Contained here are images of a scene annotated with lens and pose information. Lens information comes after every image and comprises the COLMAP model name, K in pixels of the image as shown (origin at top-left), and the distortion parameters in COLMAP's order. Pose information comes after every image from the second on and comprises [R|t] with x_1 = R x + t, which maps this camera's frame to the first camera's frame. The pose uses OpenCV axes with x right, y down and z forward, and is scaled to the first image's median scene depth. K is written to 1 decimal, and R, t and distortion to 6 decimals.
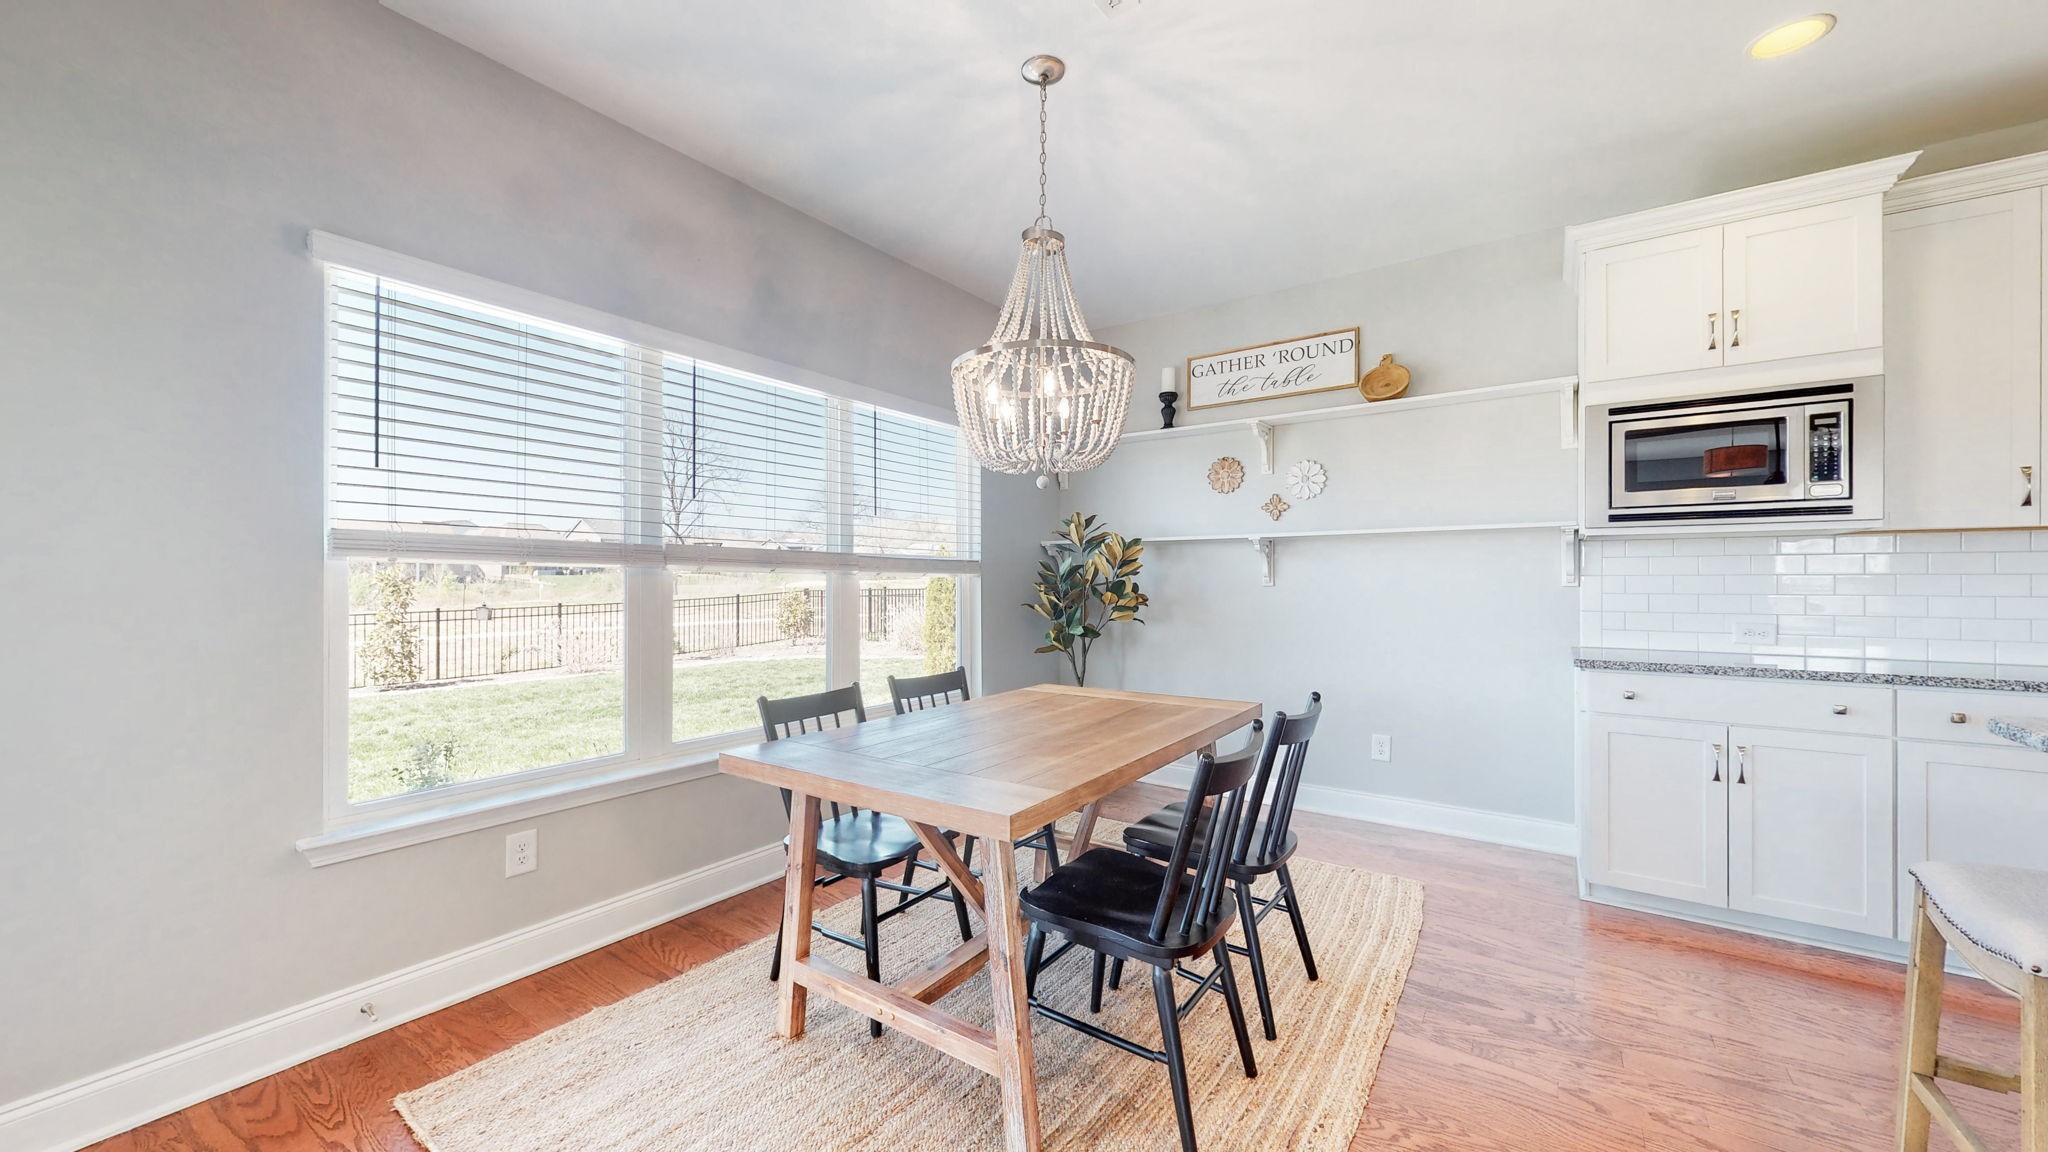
lens RADIAL K [[749.5, 0, 1026.4], [0, 749.5, 578.7], [0, 0, 1]] dist [0.003770, -0.001598]
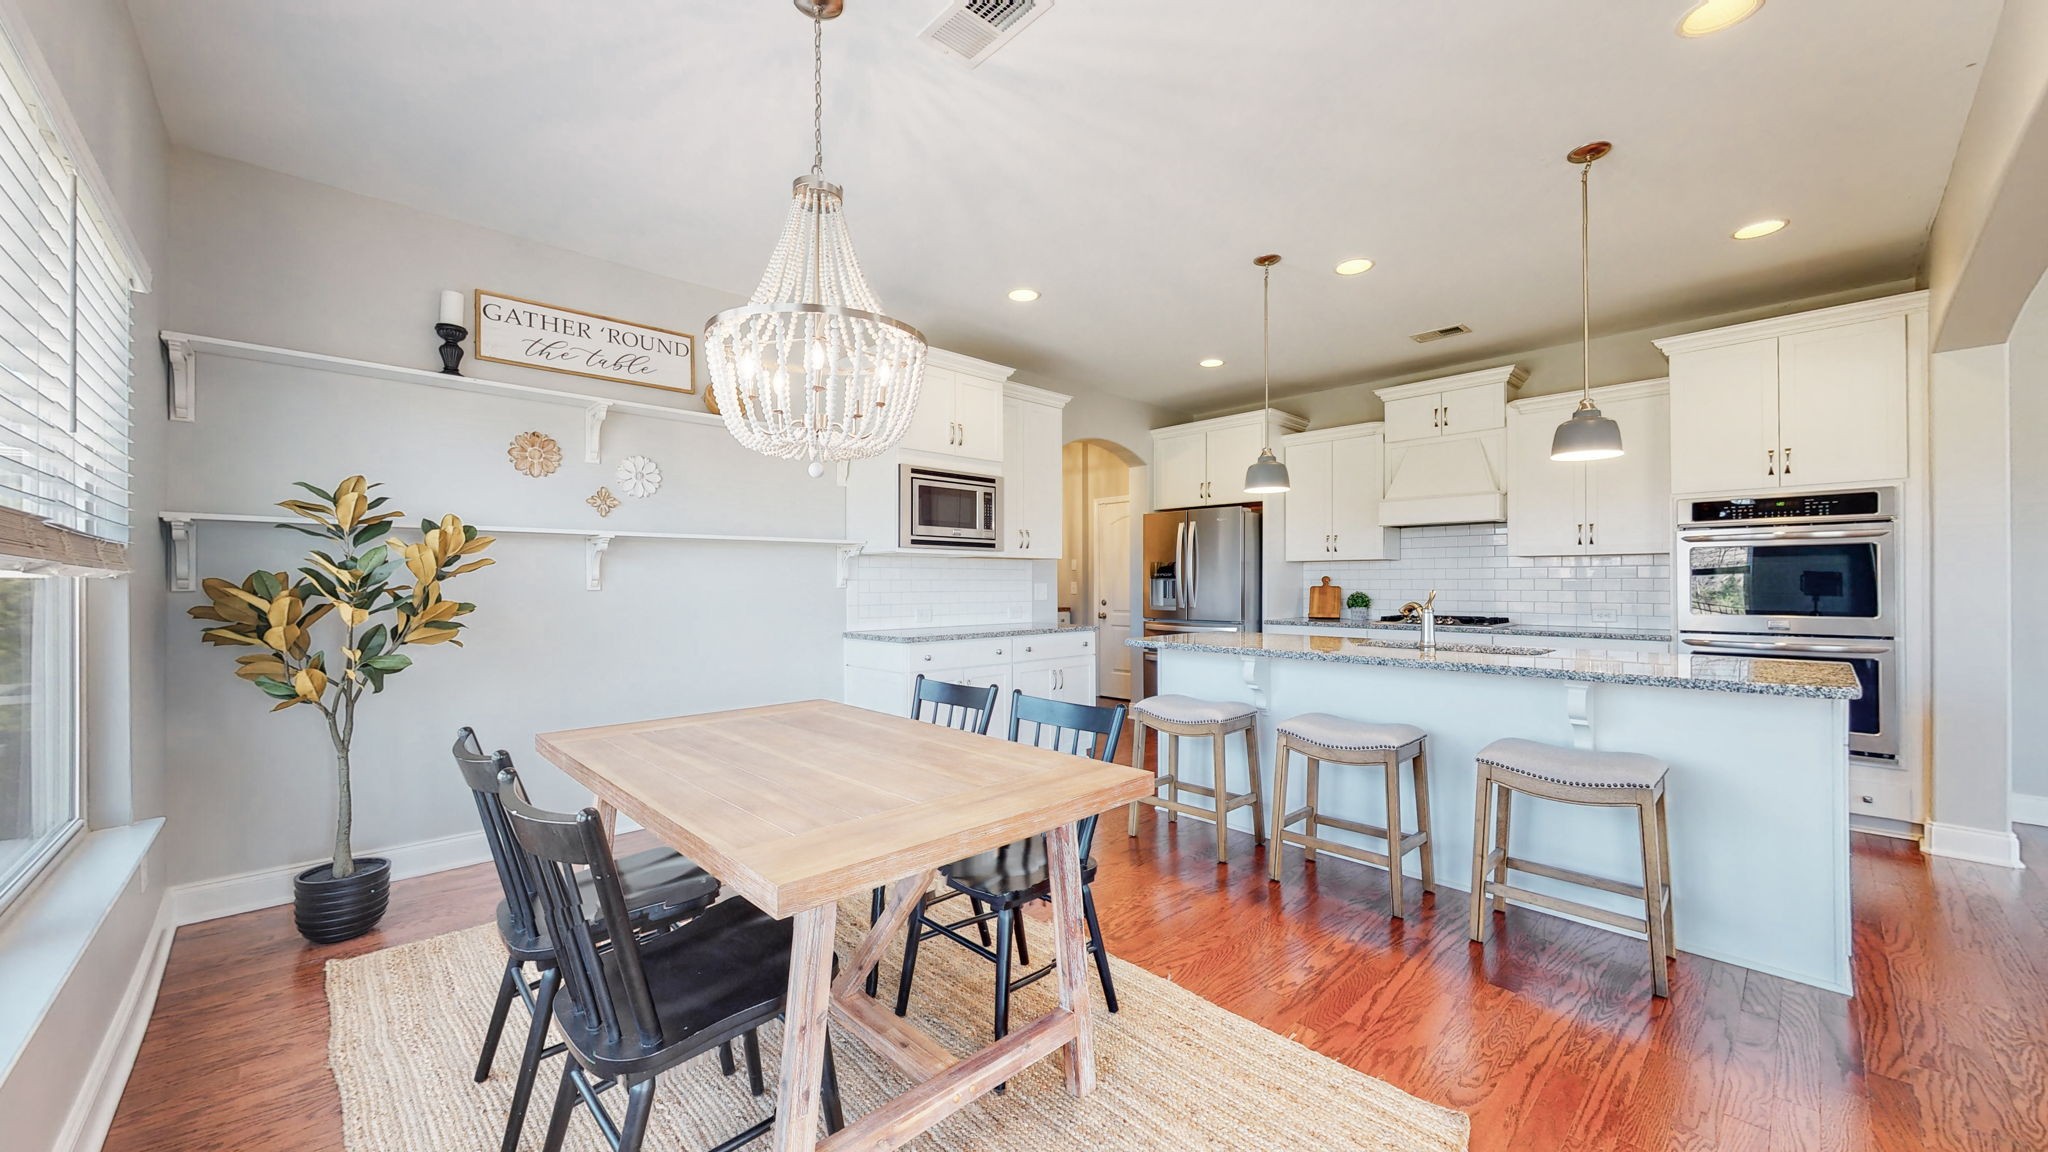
lens RADIAL K [[749.5, 0, 1028.9], [0, 749.5, 579.9], [0, 0, 1]] dist [0.003770, -0.001598]
pose [[0.192224, 0.002942, 0.981347, -0.661735], [0.001848, 0.999993, -0.003360, 0.001186], [-0.981349, 0.002460, 0.192217, 0.499822]]
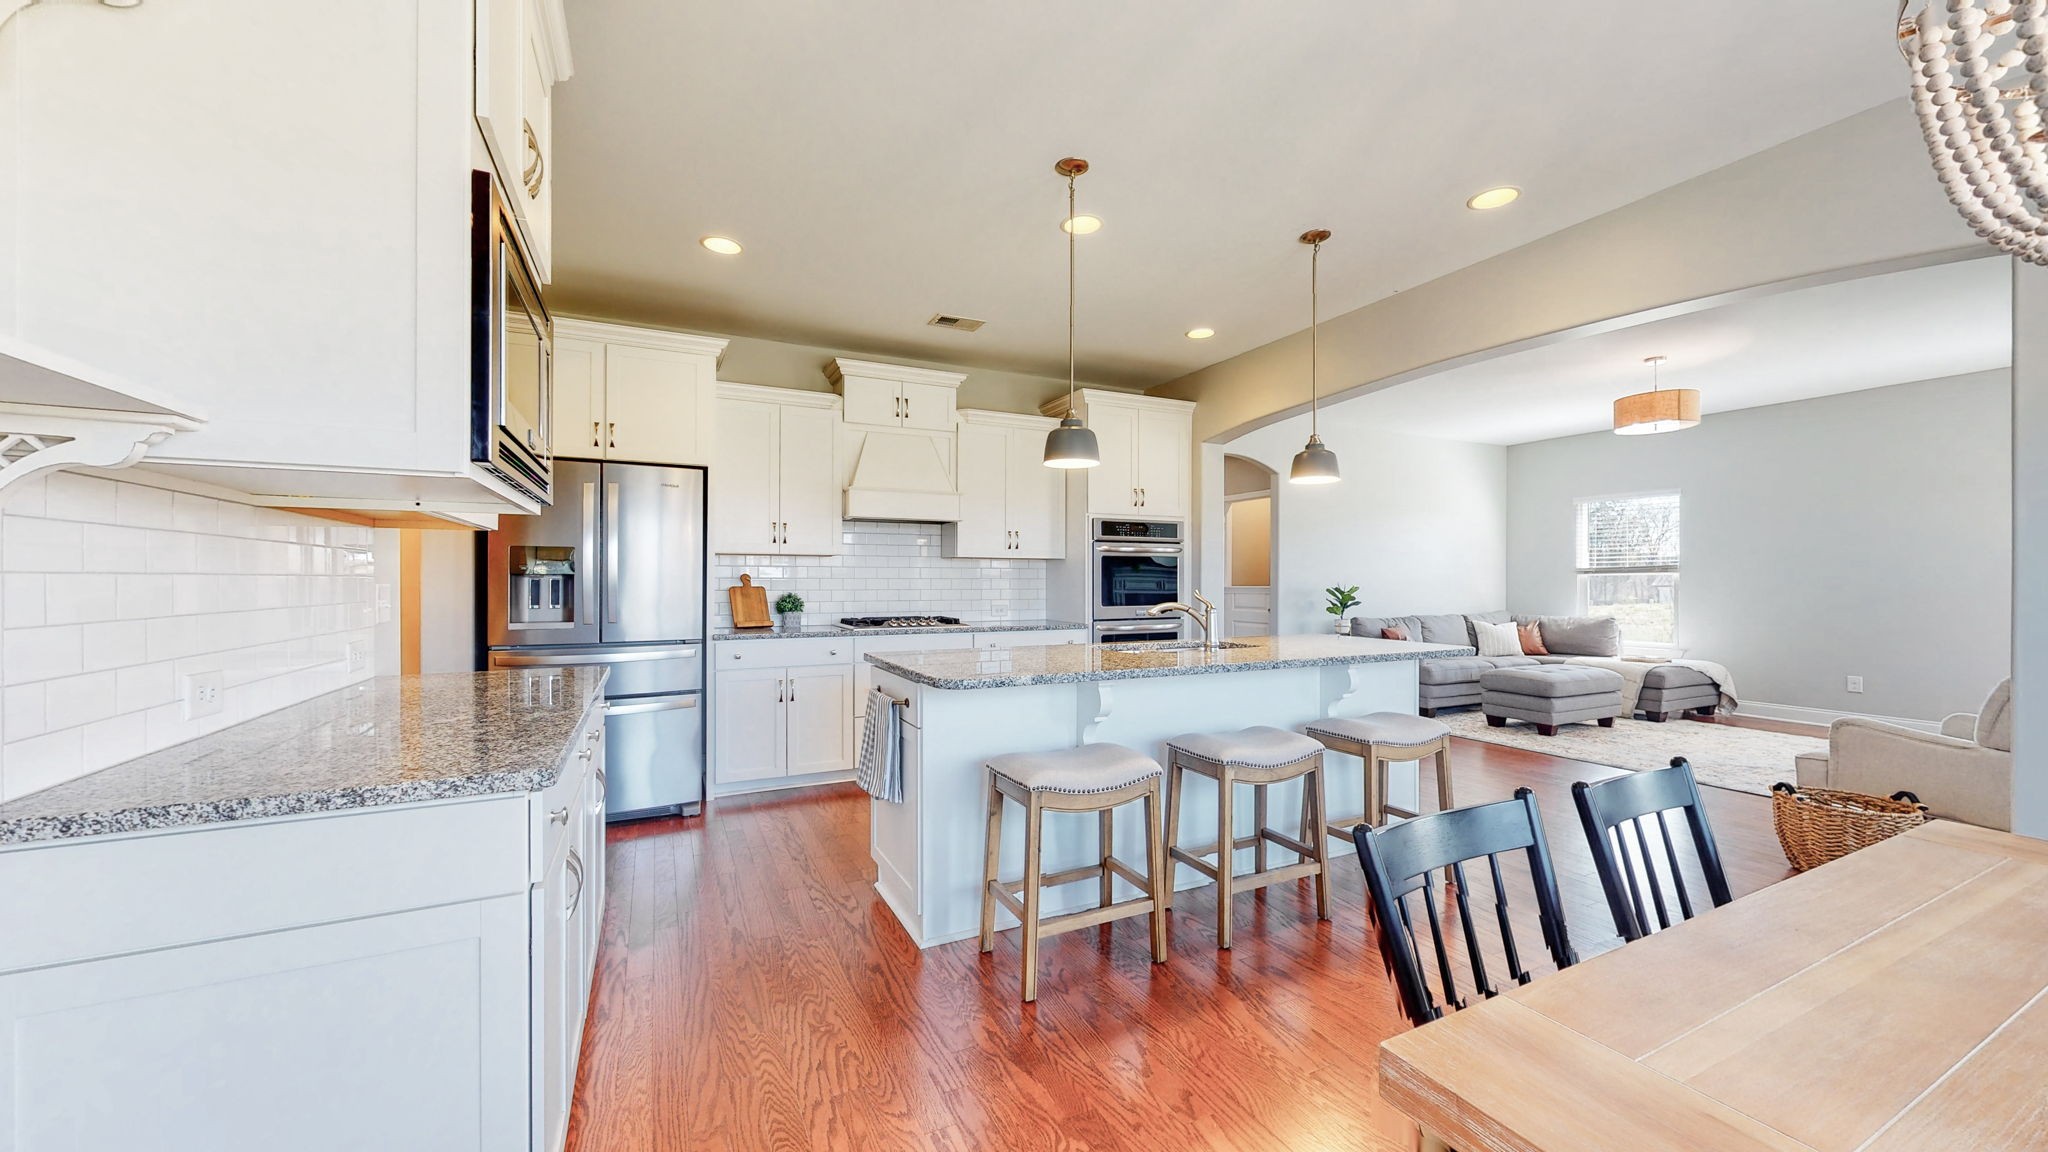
lens RADIAL K [[749.5, 0, 1026.6], [0, 749.5, 579.6], [0, 0, 1]] dist [0.003770, -0.001598]
pose [[-0.879073, -0.001585, 0.476685, 0.291507], [-0.001029, 0.999998, 0.001428, -0.005669], [-0.476686, 0.000765, -0.879073, 1.288442]]
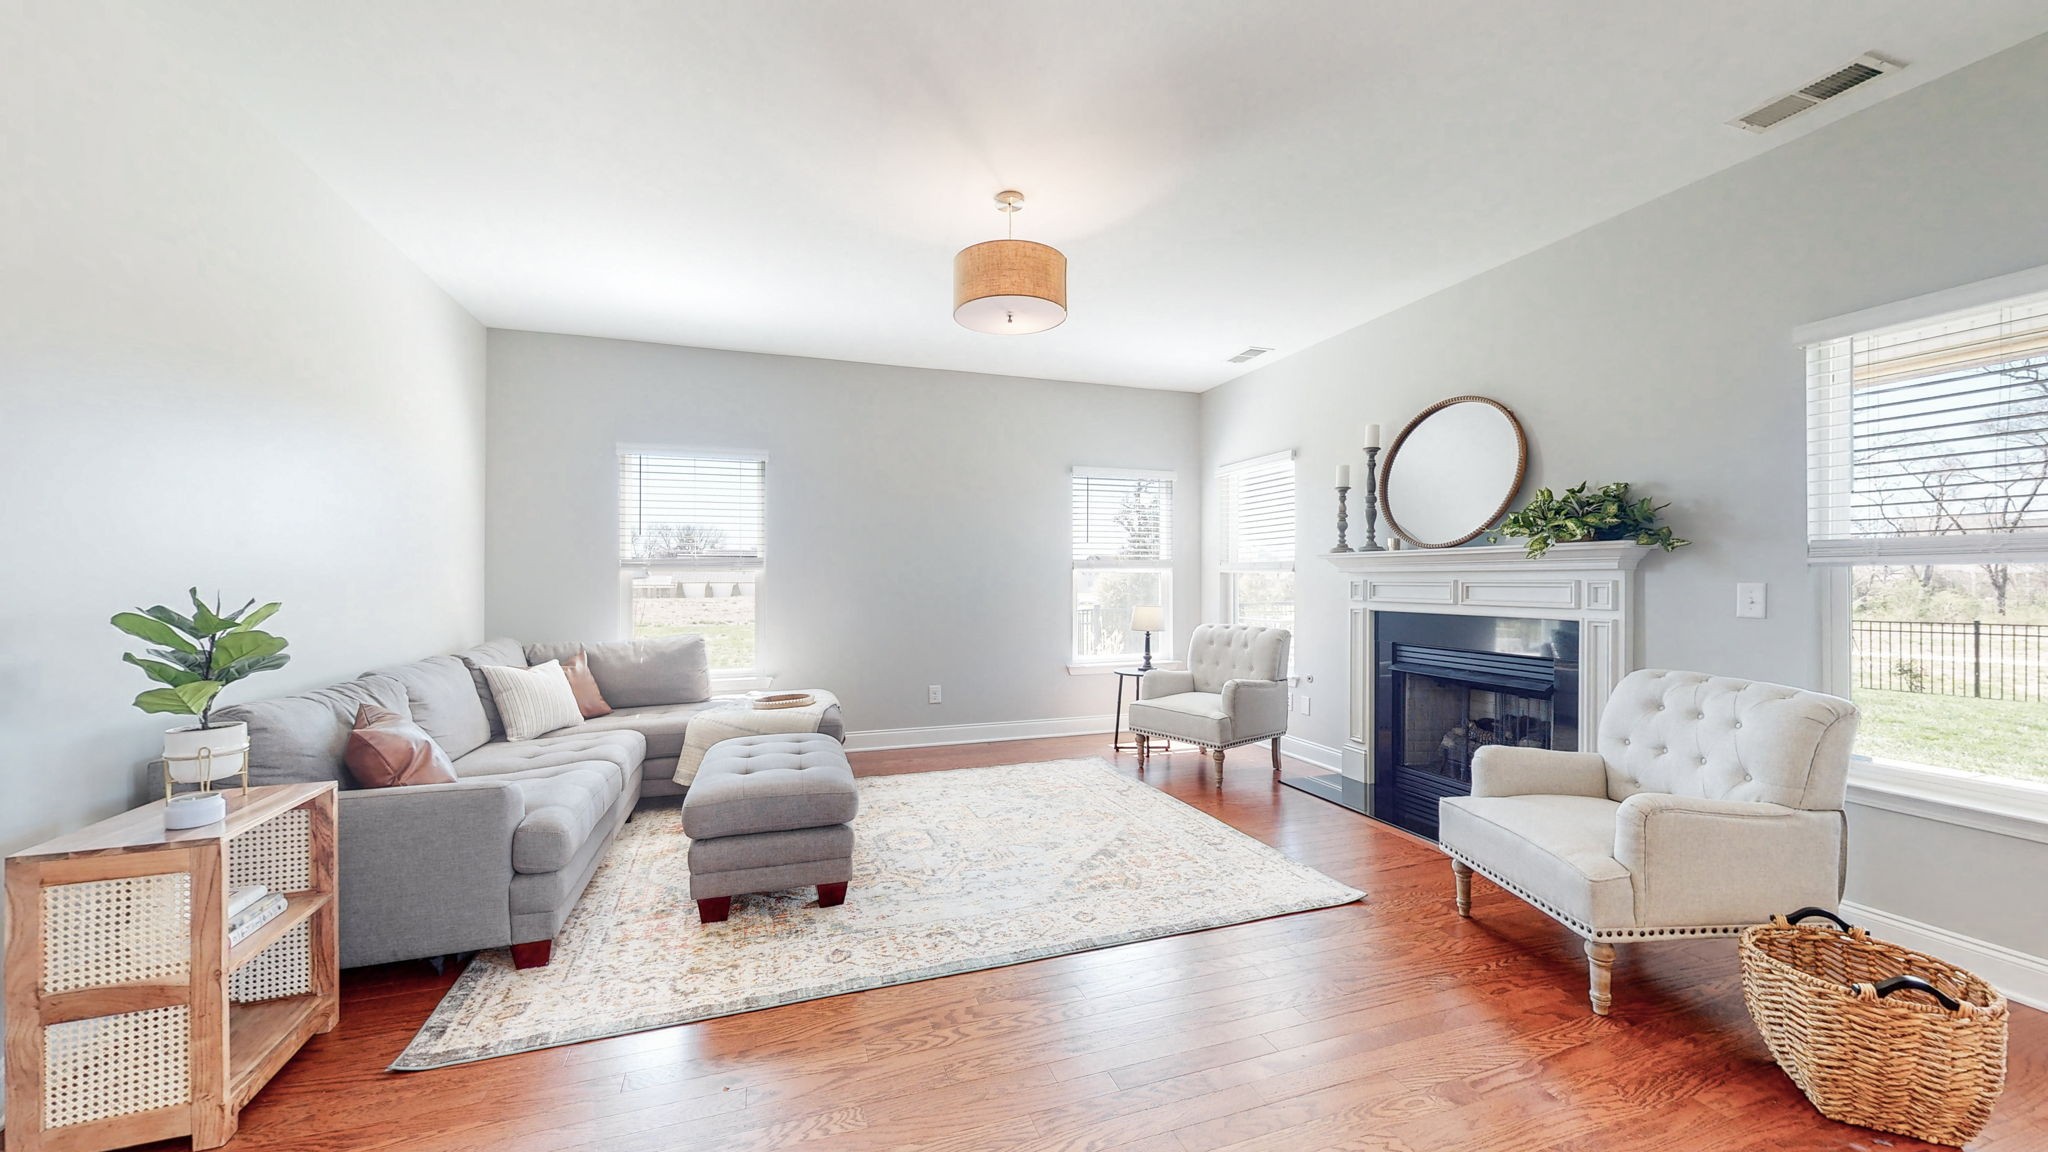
lens RADIAL K [[749.5, 0, 1022.3], [0, 749.5, 577.5], [0, 0, 1]] dist [0.003770, -0.001598]
pose [[-0.581153, -0.003441, -0.813787, 0.697607], [-0.002015, 0.999994, -0.002790, -0.002267], [0.813792, 0.000018, -0.581157, -0.514487]]
